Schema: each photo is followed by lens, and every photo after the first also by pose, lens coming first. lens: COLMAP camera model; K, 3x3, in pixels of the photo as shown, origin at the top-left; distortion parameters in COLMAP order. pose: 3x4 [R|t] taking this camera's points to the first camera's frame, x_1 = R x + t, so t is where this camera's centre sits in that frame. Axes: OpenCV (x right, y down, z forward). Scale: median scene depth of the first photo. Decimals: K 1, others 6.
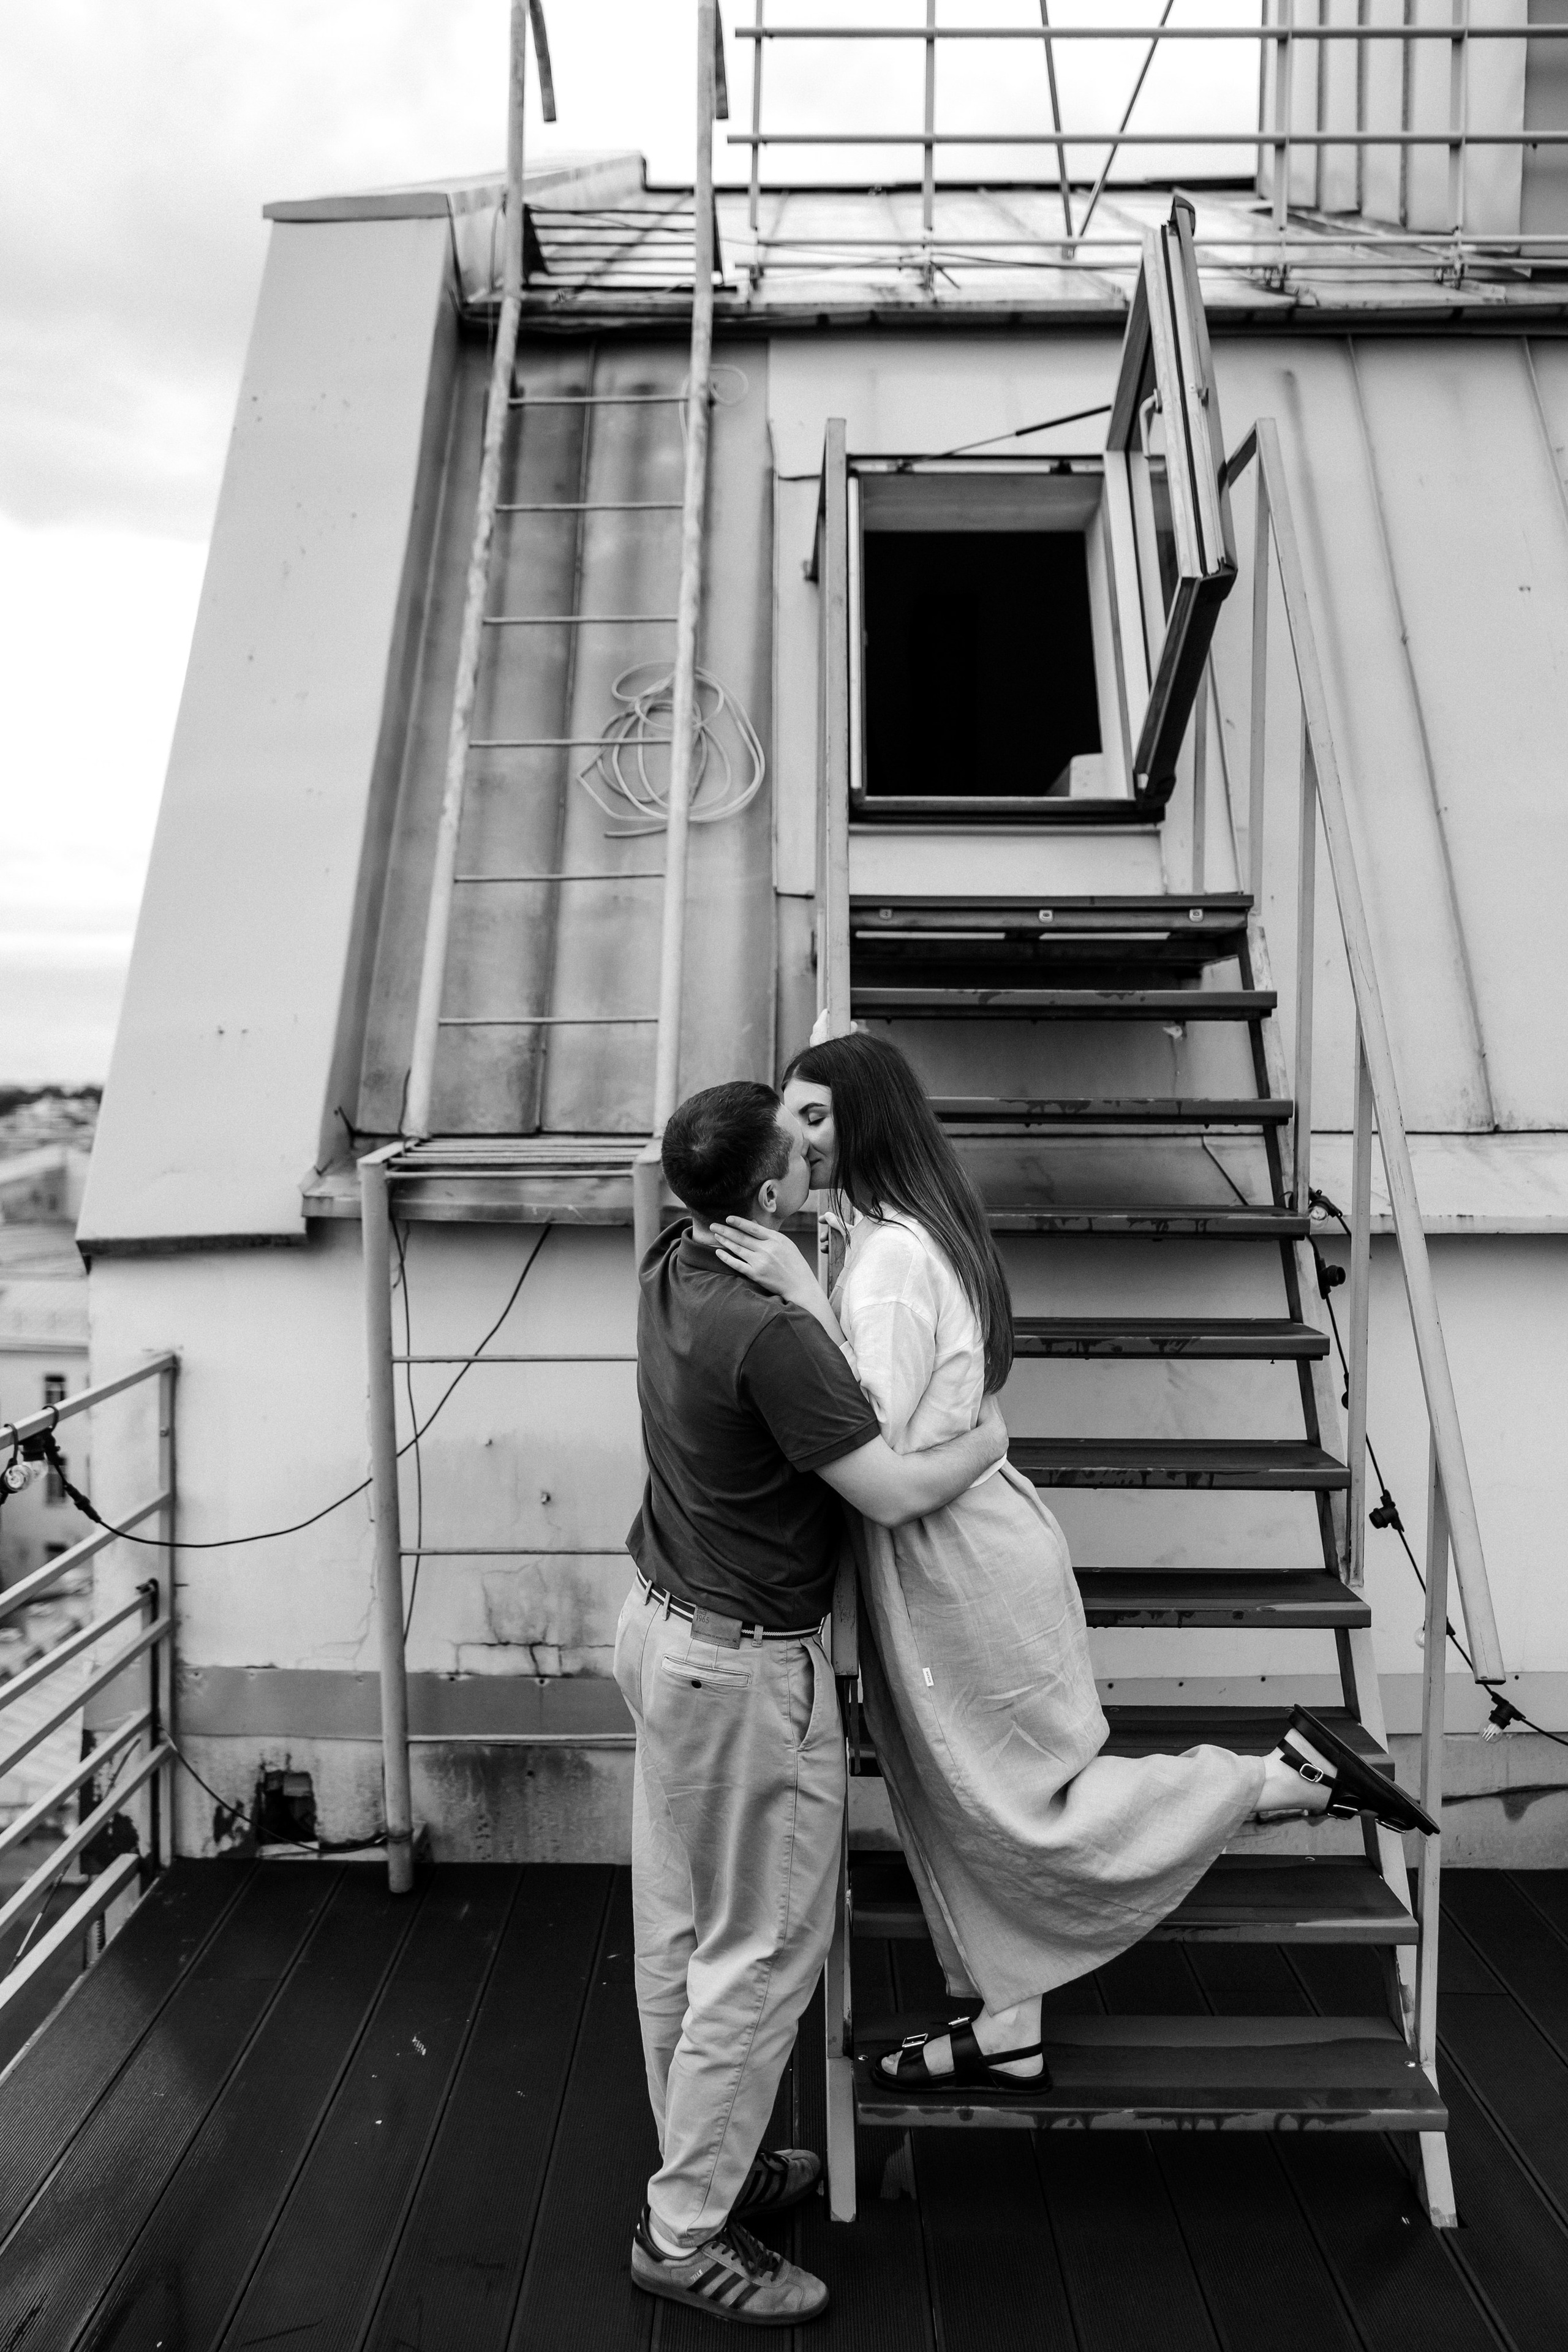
lens RADIAL K [[1824.9, 0, 788.1], [0, 1824.9, 1160.0], [0, 0, 1]] dist [0.010916, -0.005673]
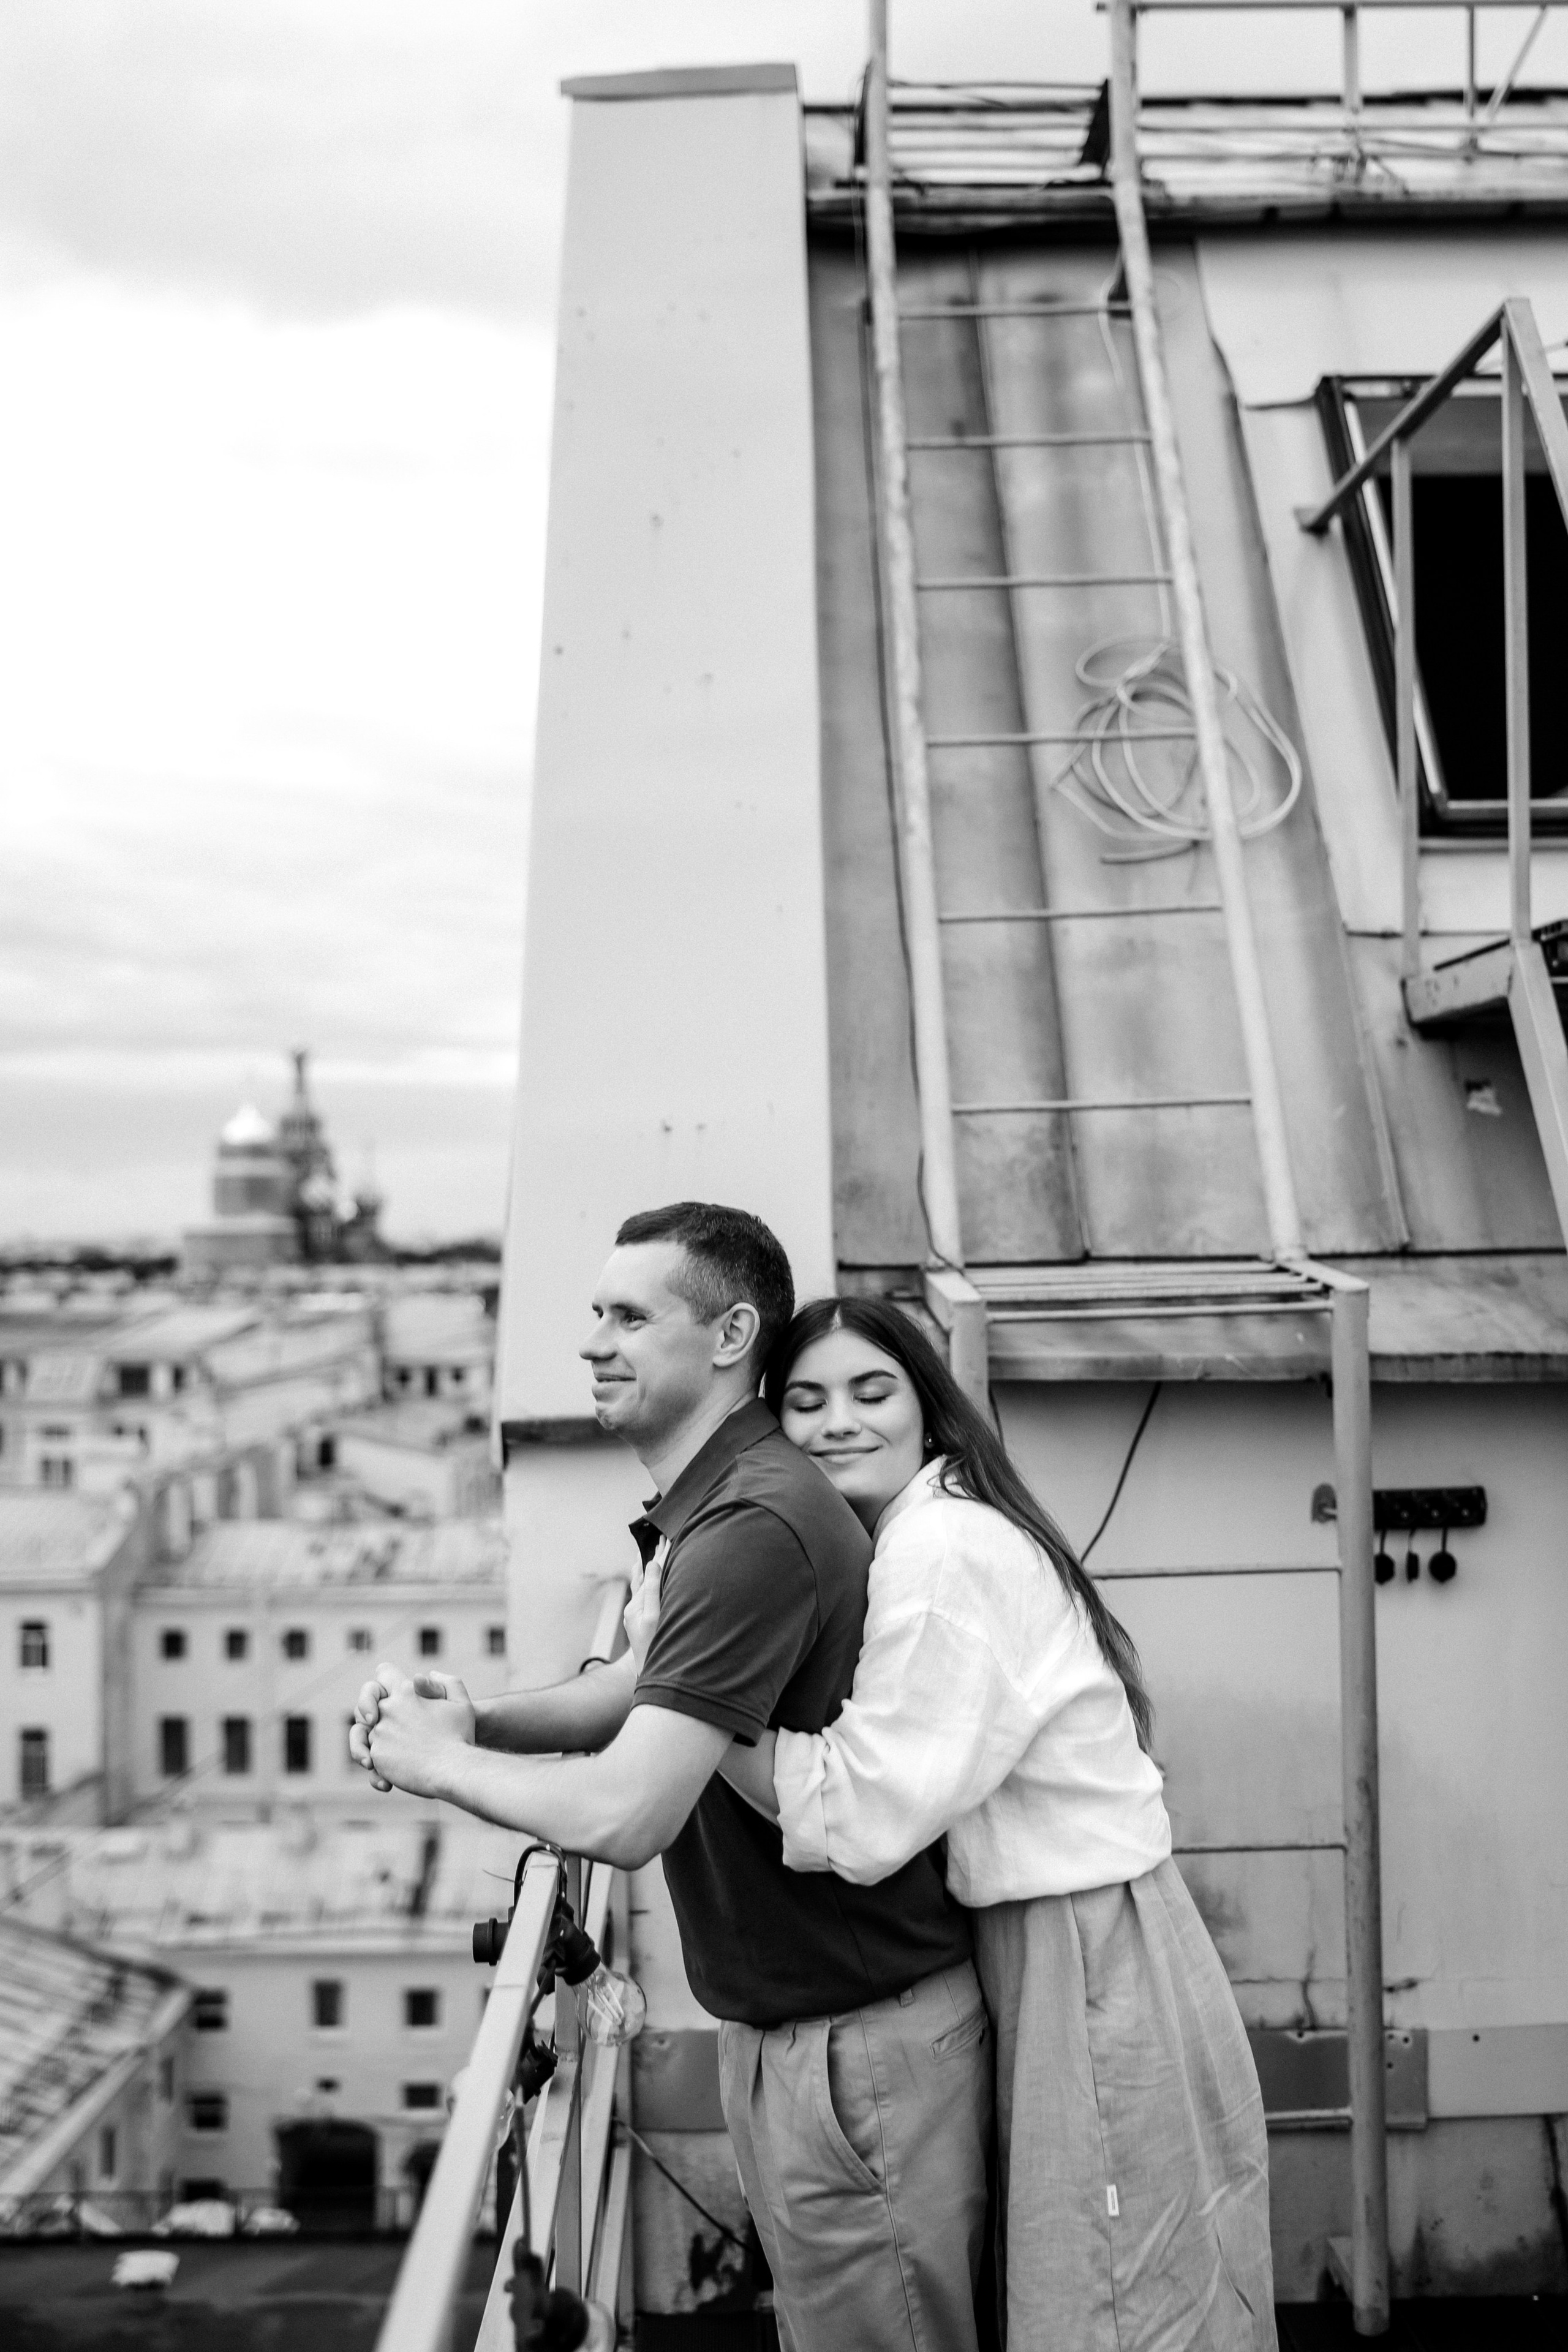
lens RADIAL K [[2272.5, 0, 784.7], [0, 2272.5, 1137.1], [0, 0, 1]] dist [-0.008832, 0.000000]
pose [[0.999263, -0.019476, 0.033064, -0.251973], [0.022208, 0.996187, -0.084371, 0.009408], [-0.031295, 0.085043, 0.995886, 0.088818]]
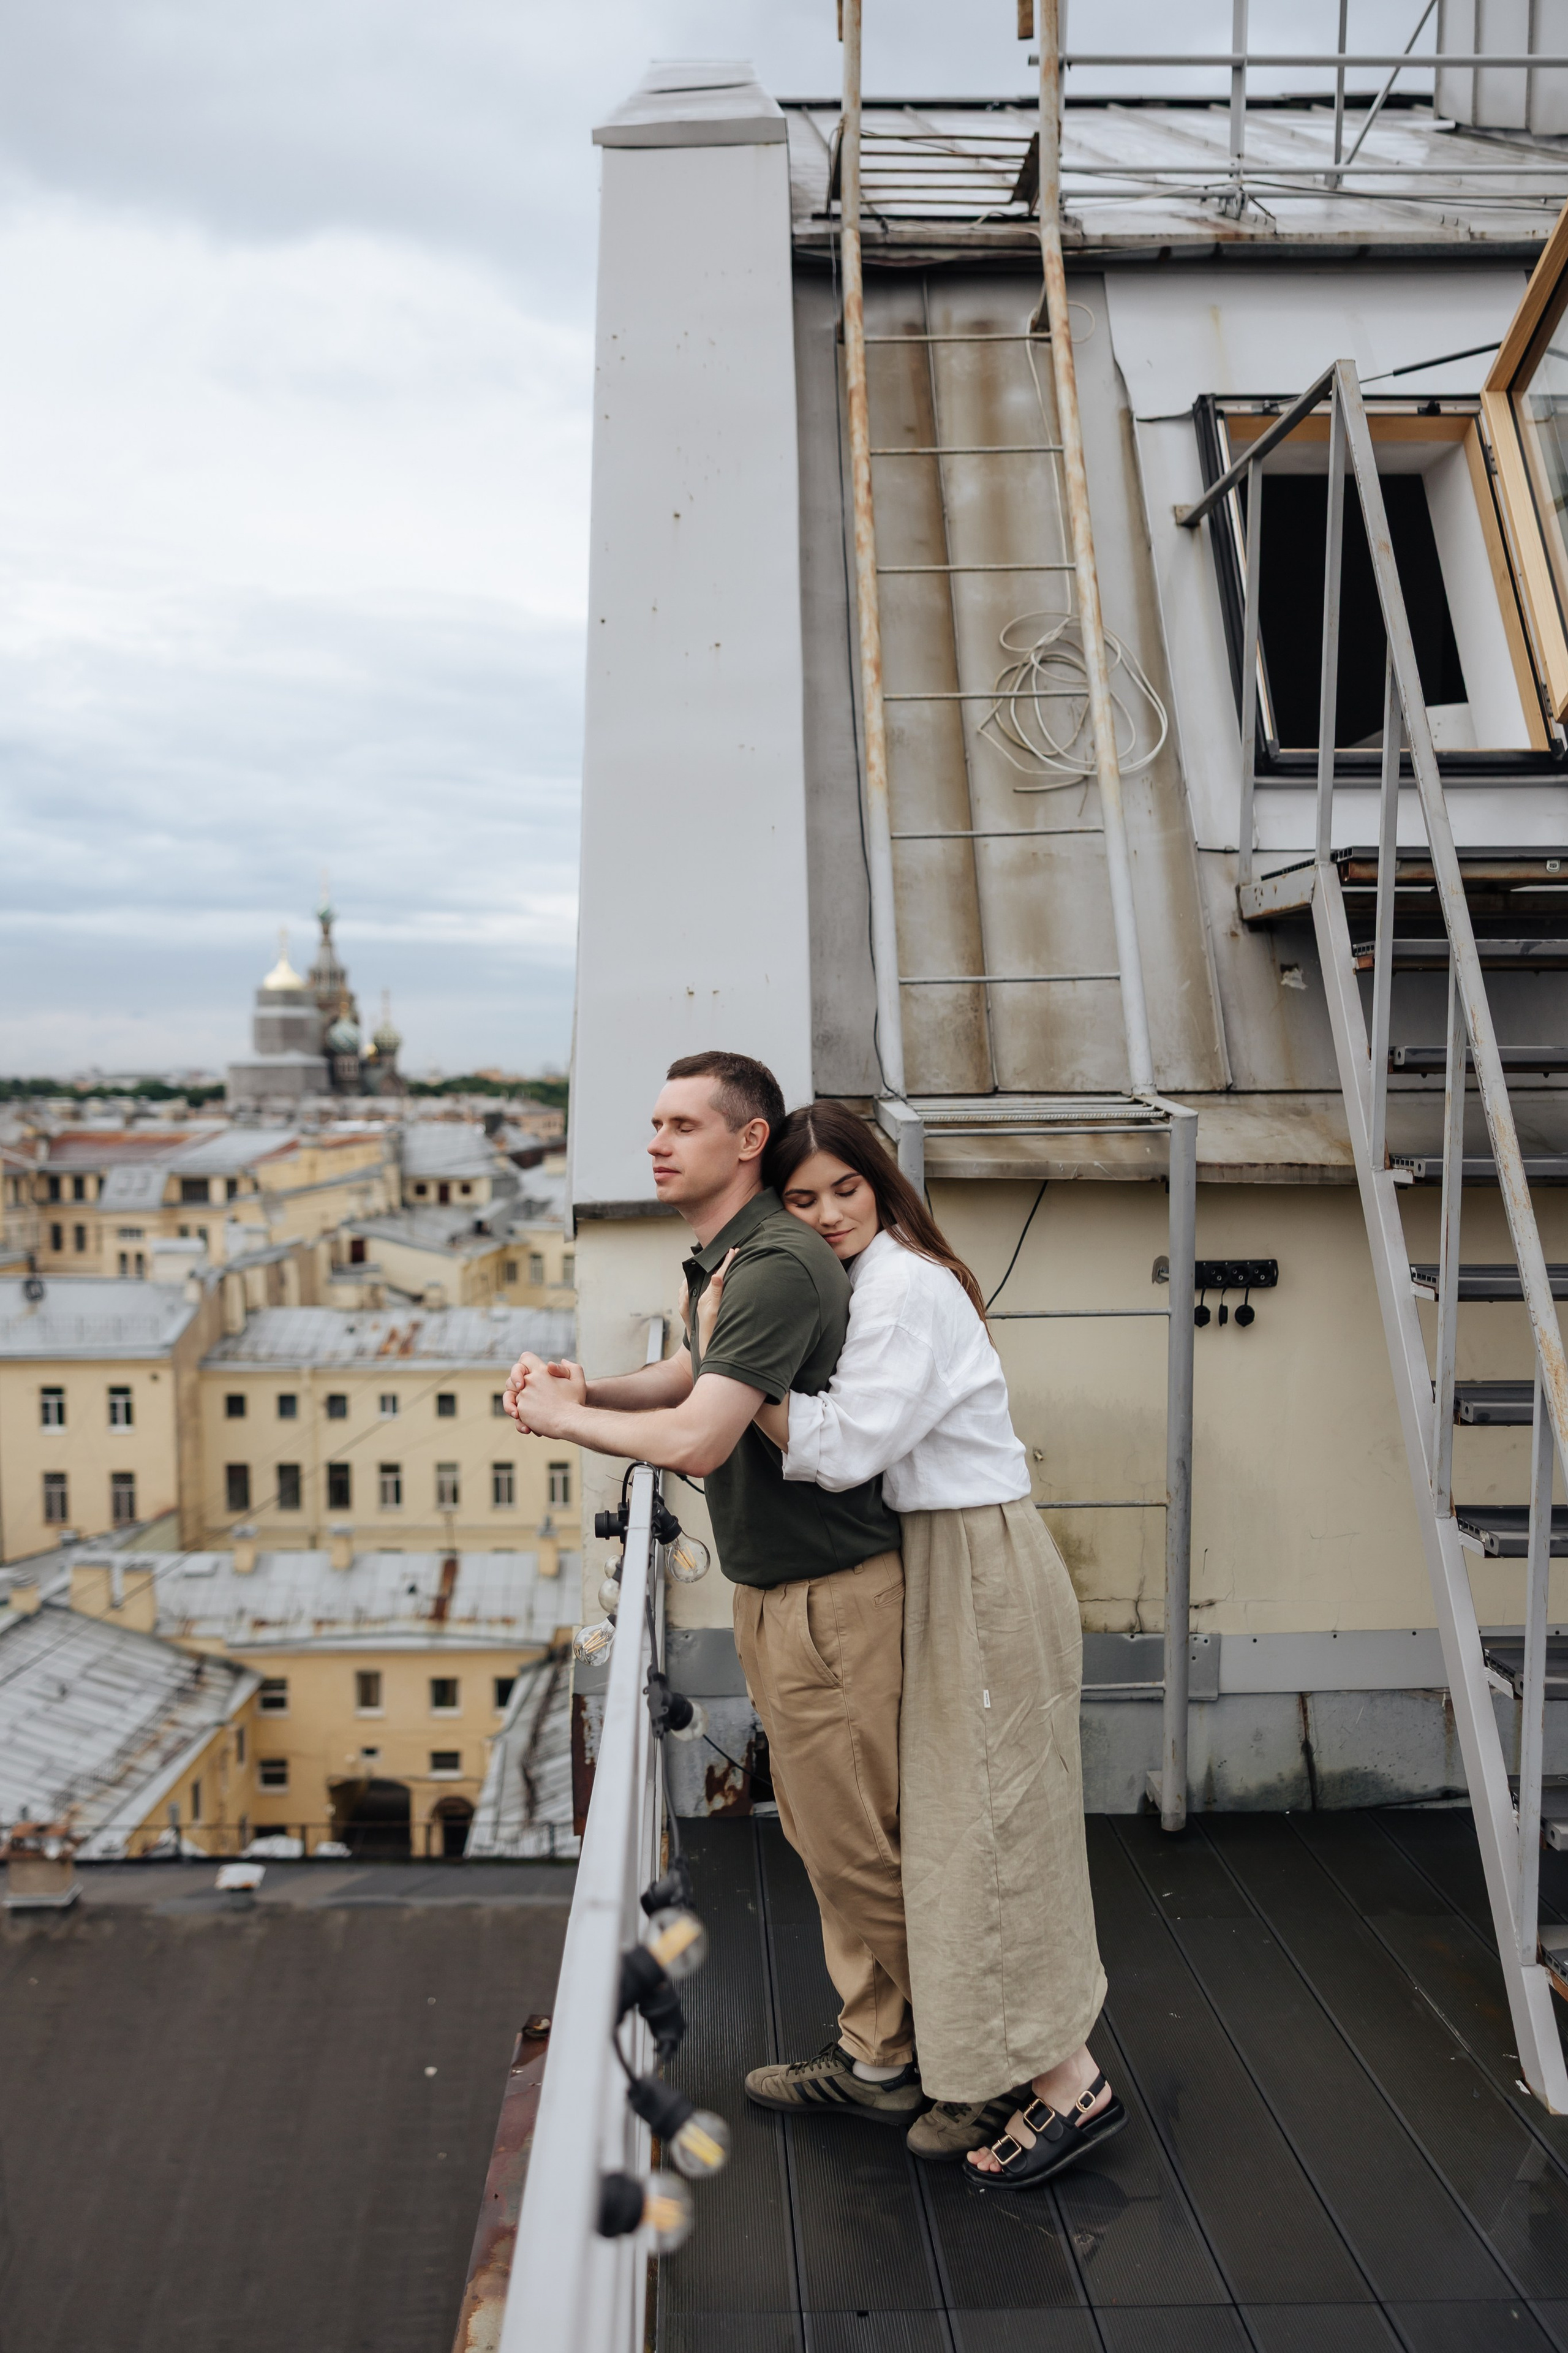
lens RADIAL K [[1961.7, 0, 740.7], [0, 1961.7, 1234.8], [0, 0, 1]] dist [0.005907, 0.002852]
pose [[0.999226, -0.014647, 0.036511, -0.278282], [0.013159, 0.999085, 0.040684, 0.015228], [-0.037073, -0.040173, 0.998505, -0.055200]]
